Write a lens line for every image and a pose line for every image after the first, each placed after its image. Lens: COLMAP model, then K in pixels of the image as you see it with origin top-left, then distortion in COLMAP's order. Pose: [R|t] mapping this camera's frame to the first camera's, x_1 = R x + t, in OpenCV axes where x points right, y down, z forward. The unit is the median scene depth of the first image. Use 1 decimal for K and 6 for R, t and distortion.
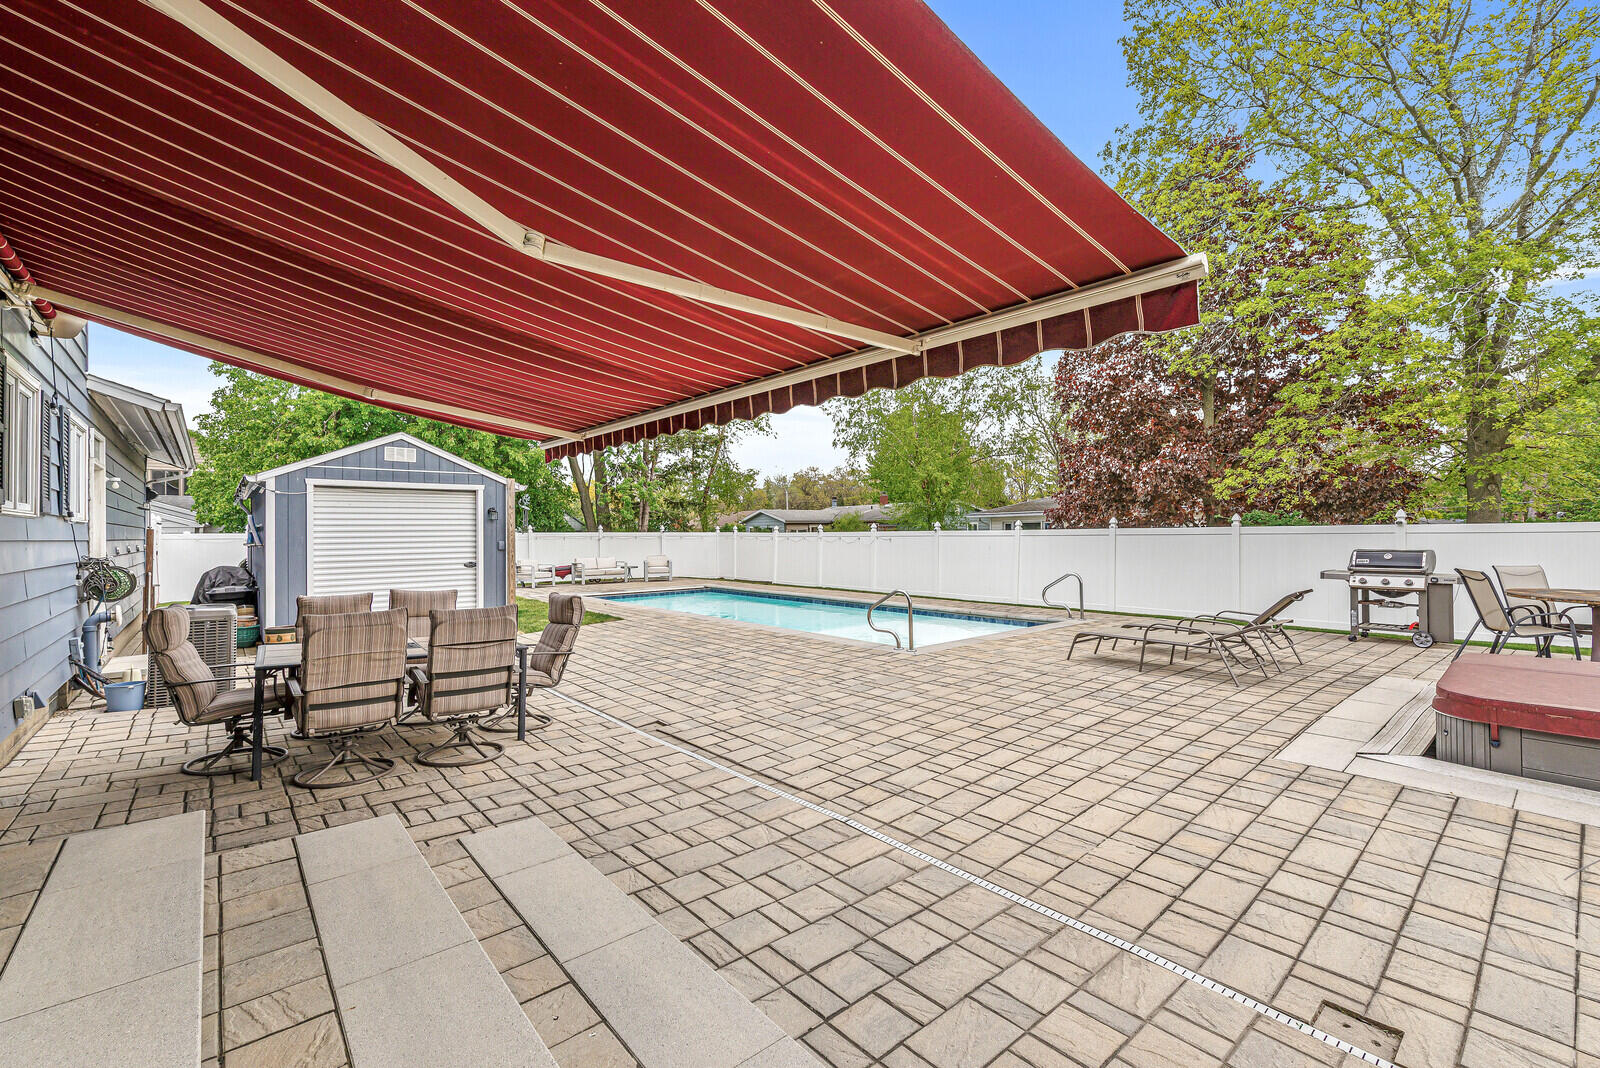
lens RADIAL K [[689.2, 0, 793.3], [0, 689.2, 524.2], [0, 0, 1]] dist [0.001169, -0.000815]
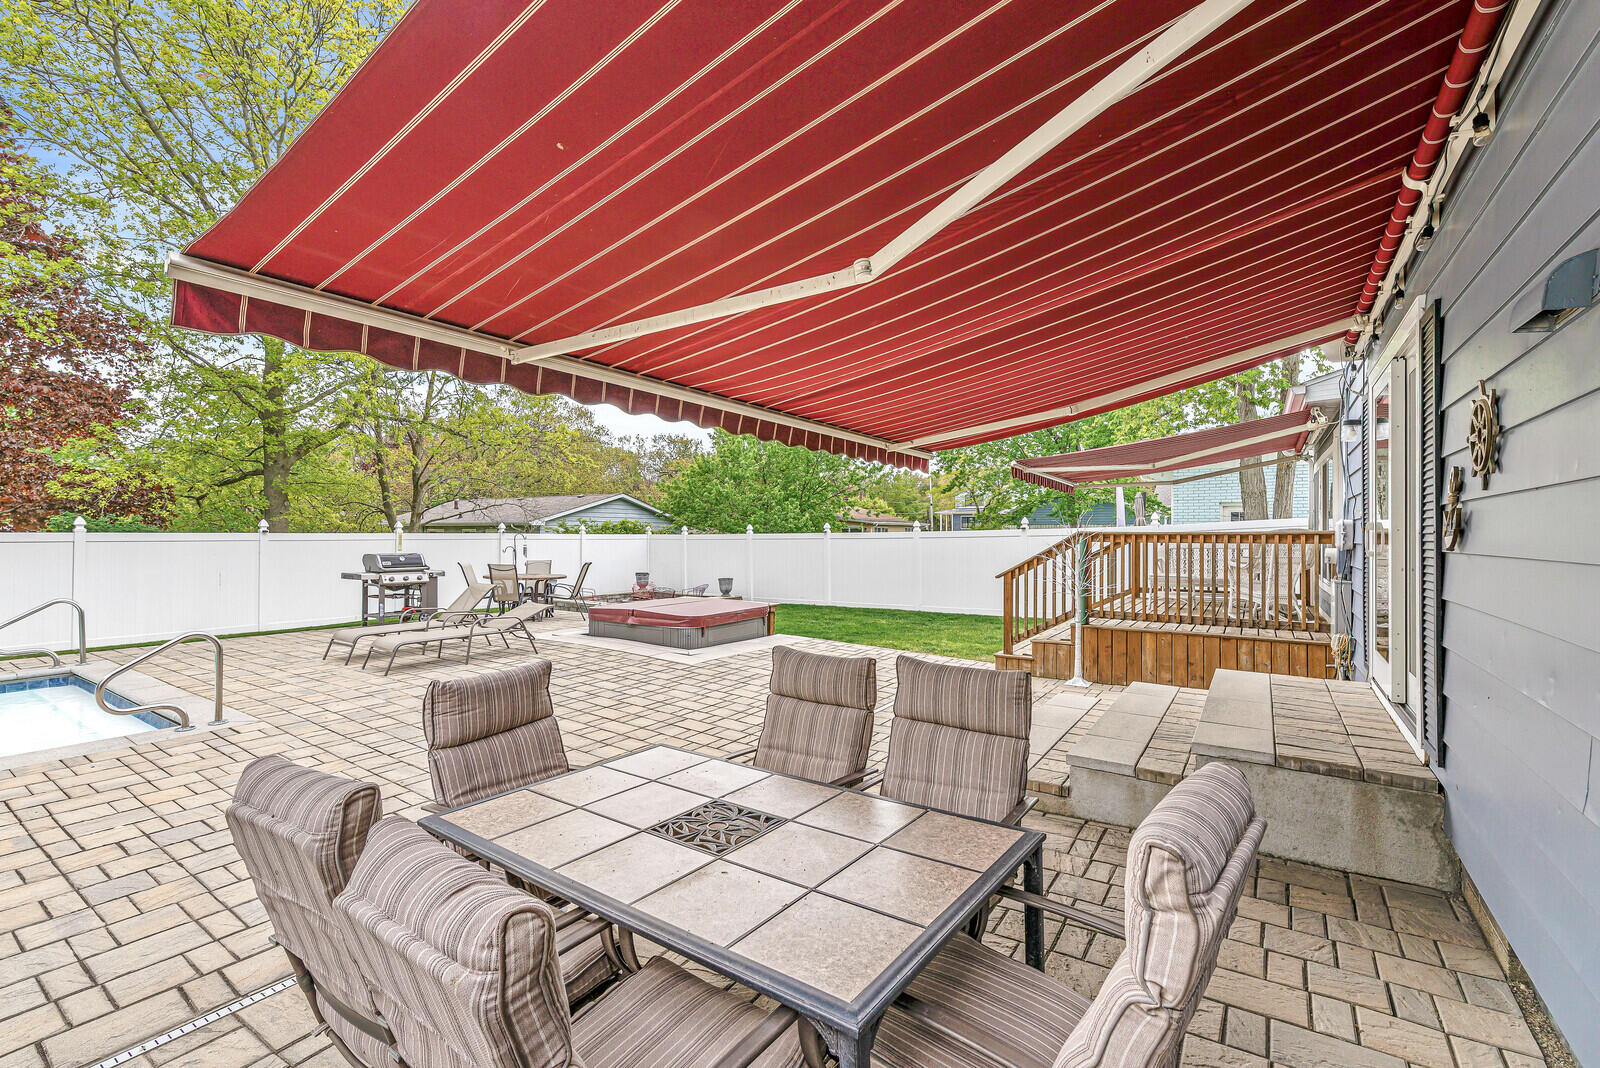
lens RADIAL K [[693.5, 0, 781.6], [0, 693.5, 534.9], [0, 0, 1]] dist [0.000104, -0.000183]
pose [[-0.261578, 0.008437, 0.965146, -0.628804], [-0.012769, 0.999844, -0.012201, 0.008008], [-0.965098, -0.015516, -0.261429, 0.691348]]
